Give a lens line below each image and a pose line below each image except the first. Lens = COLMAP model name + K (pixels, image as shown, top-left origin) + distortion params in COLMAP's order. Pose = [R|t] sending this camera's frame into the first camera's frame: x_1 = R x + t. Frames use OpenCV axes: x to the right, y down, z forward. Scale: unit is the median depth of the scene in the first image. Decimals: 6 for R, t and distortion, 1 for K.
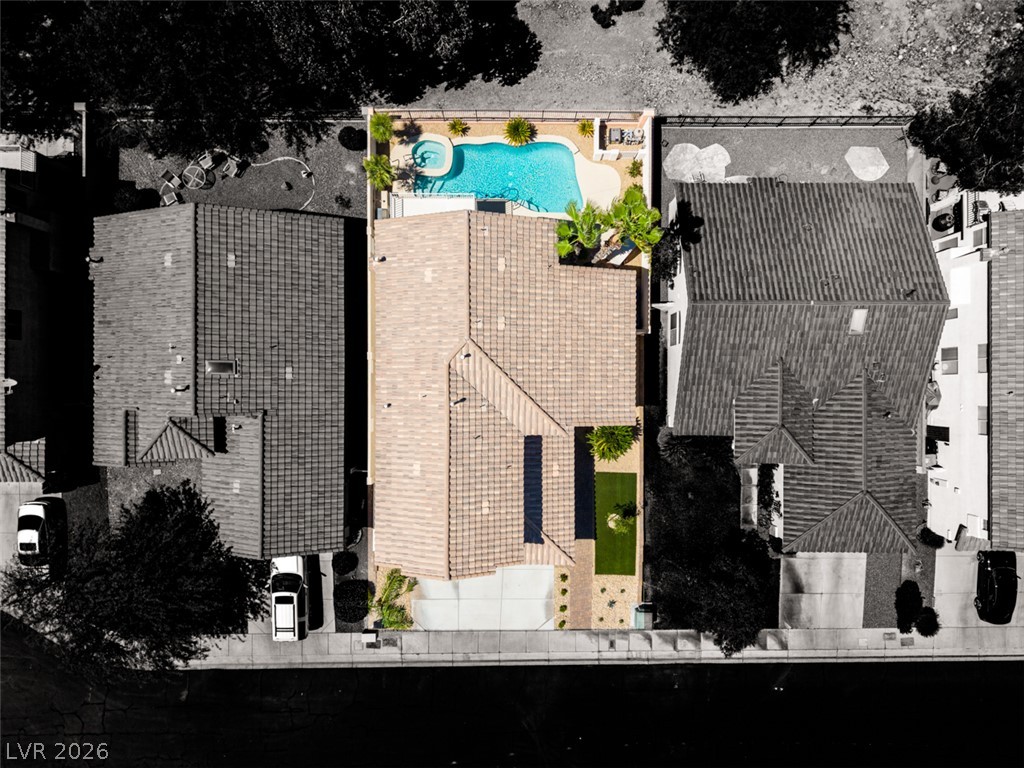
lens RADIAL K [[679.0, 0, 512.0], [0, 679.0, 384.0], [0, 0, 1]] dist [0.065304, -0.079475]
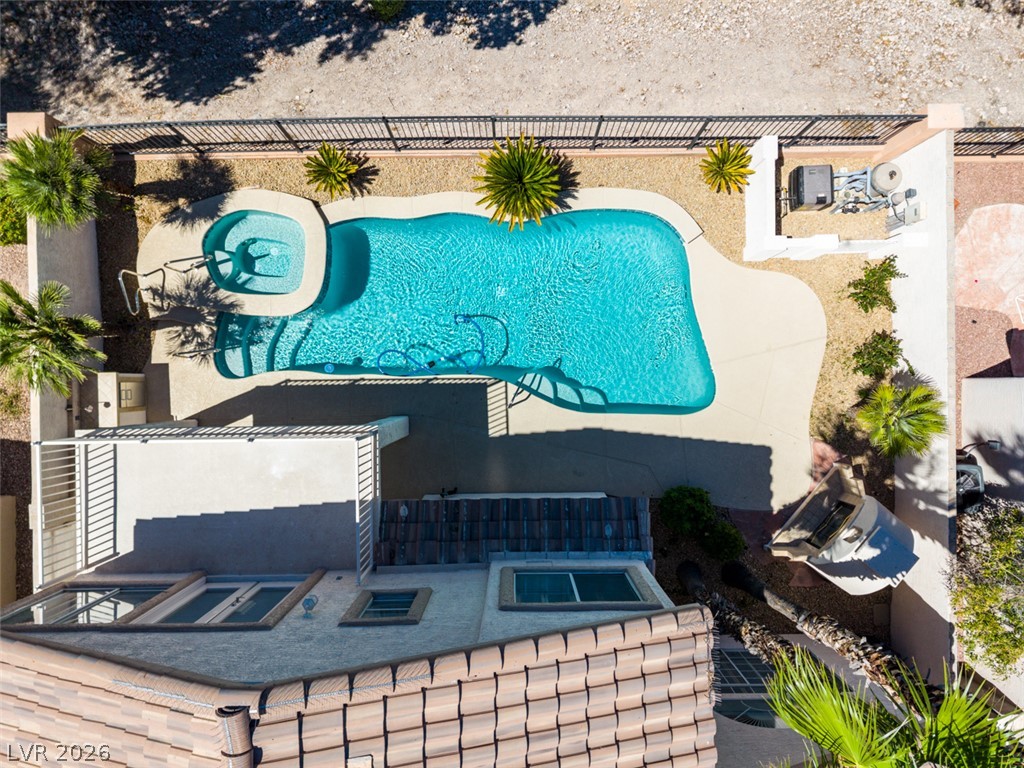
lens RADIAL K [[679.0, 0, 512.0], [0, 679.0, 384.0], [0, 0, 1]] dist [0.065304, -0.079475]
pose [[0.999818, -0.008673, -0.016979, 0.009227], [0.008895, 0.999876, 0.012986, -0.273432], [0.016864, -0.013135, 0.999772, 0.664552]]
